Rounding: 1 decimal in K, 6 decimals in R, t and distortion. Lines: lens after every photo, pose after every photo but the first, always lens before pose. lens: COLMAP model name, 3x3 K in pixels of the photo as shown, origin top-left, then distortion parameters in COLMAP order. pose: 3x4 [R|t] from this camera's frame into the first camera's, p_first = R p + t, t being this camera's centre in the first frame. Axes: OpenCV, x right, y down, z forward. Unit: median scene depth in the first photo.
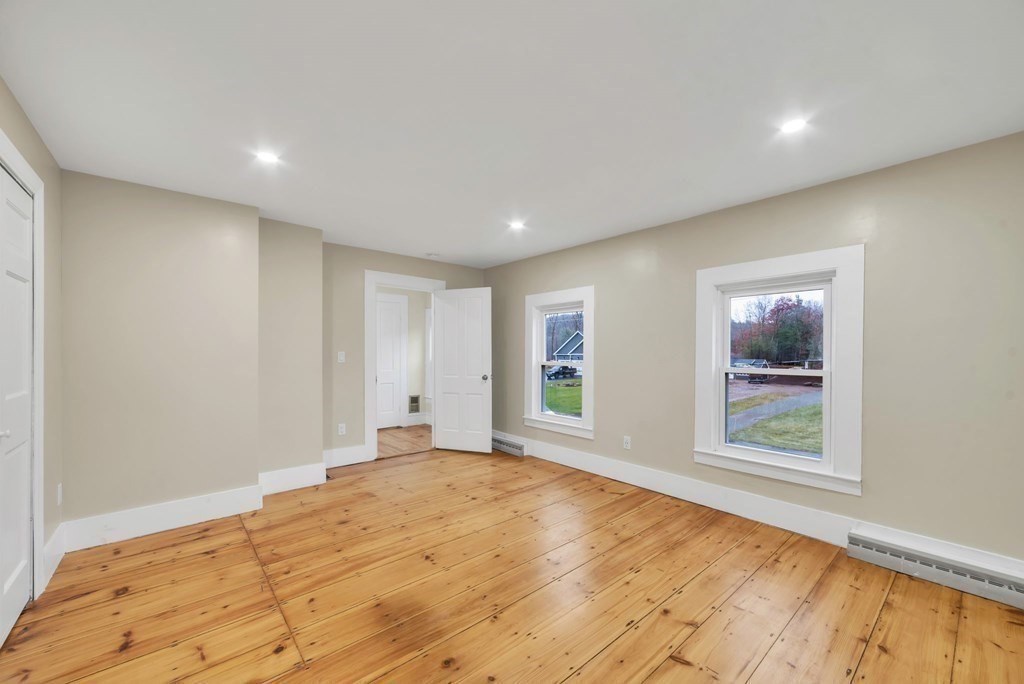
lens RADIAL K [[402.7, 0, 512.2], [0, 402.7, 348.1], [0, 0, 1]] dist [0.000769, -0.000170]
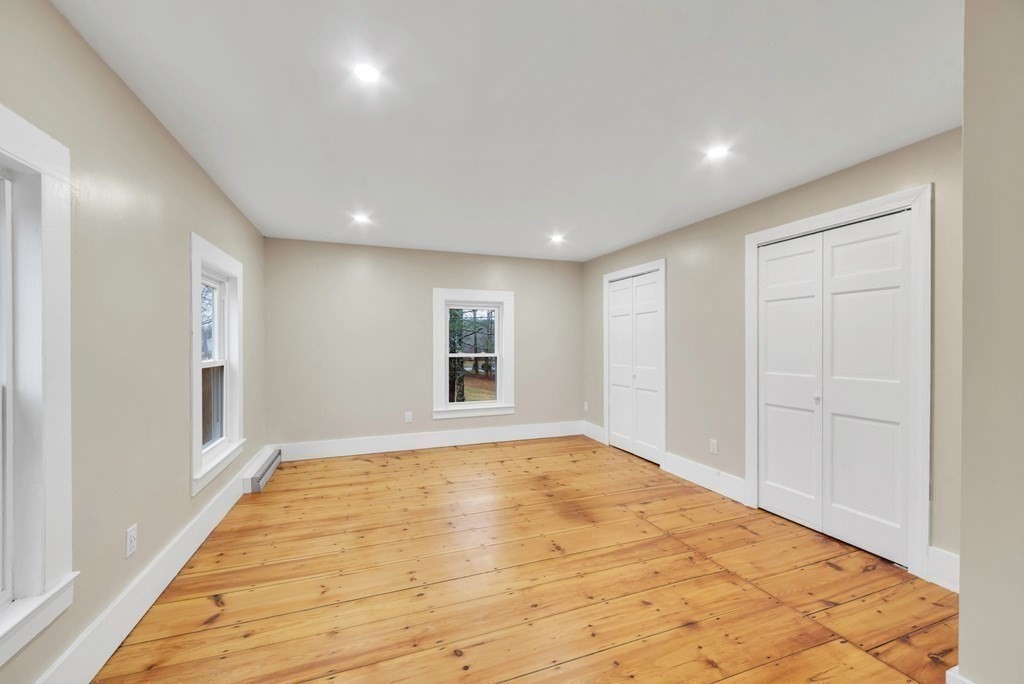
lens RADIAL K [[402.7, 0, 511.4], [0, 402.7, 344.8], [0, 0, 1]] dist [0.000769, -0.000170]
pose [[-0.941136, -0.005869, 0.337976, -0.410625], [-0.007043, 0.999973, -0.002249, 0.009765], [-0.337954, -0.004497, -0.941152, 1.866352]]
